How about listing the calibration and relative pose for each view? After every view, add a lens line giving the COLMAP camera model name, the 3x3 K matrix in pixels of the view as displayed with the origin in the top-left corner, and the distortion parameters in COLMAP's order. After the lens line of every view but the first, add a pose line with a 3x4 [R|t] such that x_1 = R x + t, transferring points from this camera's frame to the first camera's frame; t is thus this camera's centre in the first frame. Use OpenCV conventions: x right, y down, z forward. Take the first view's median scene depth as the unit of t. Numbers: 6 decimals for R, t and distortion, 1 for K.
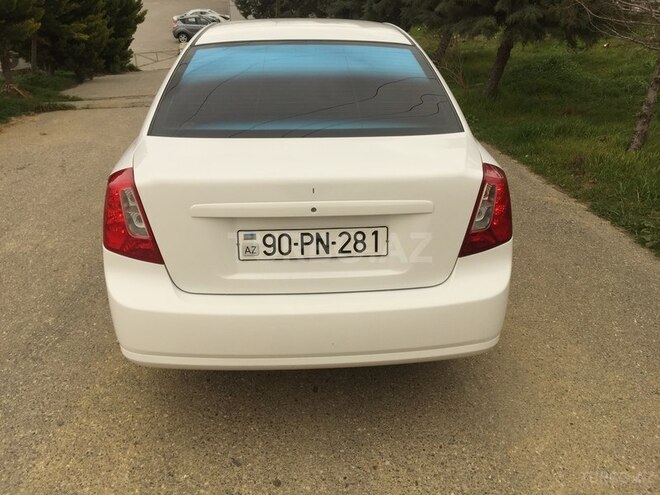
lens RADIAL K [[567.1, 0, 330.0], [0, 567.1, 247.5], [0, 0, 1]] dist [0.013076, -0.014985]
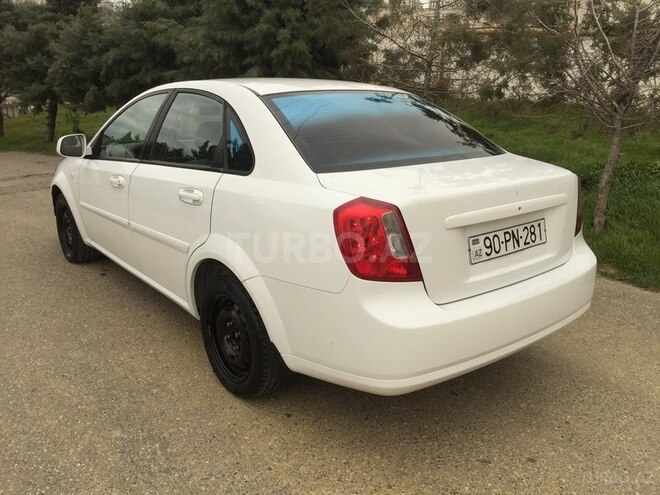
lens RADIAL K [[567.1, 0, 330.0], [0, 567.1, 247.5], [0, 0, 1]] dist [0.013076, -0.014985]
pose [[0.819303, -0.153668, 0.552384, -0.989465], [0.232721, 0.969613, -0.075438, 0.009607], [-0.524007, 0.190358, 0.830169, 0.222426]]
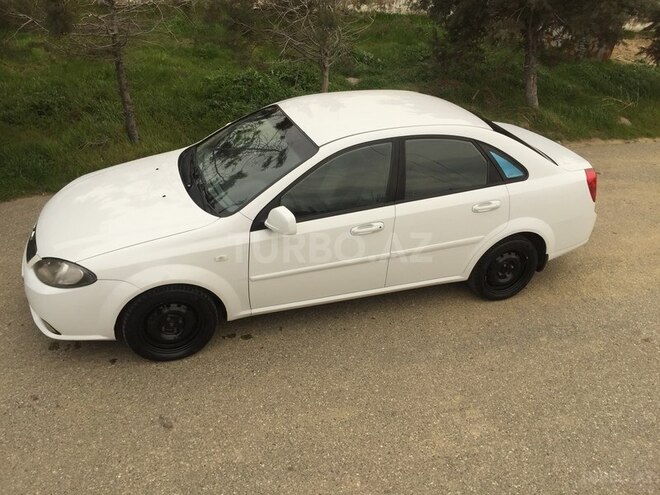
lens RADIAL K [[567.1, 0, 330.0], [0, 567.1, 247.5], [0, 0, 1]] dist [0.013076, -0.014985]
pose [[-0.279718, -0.492588, 0.824085, -2.152501], [0.339938, 0.751928, 0.564841, -1.582668], [-0.897886, 0.438134, -0.042878, 2.209115]]
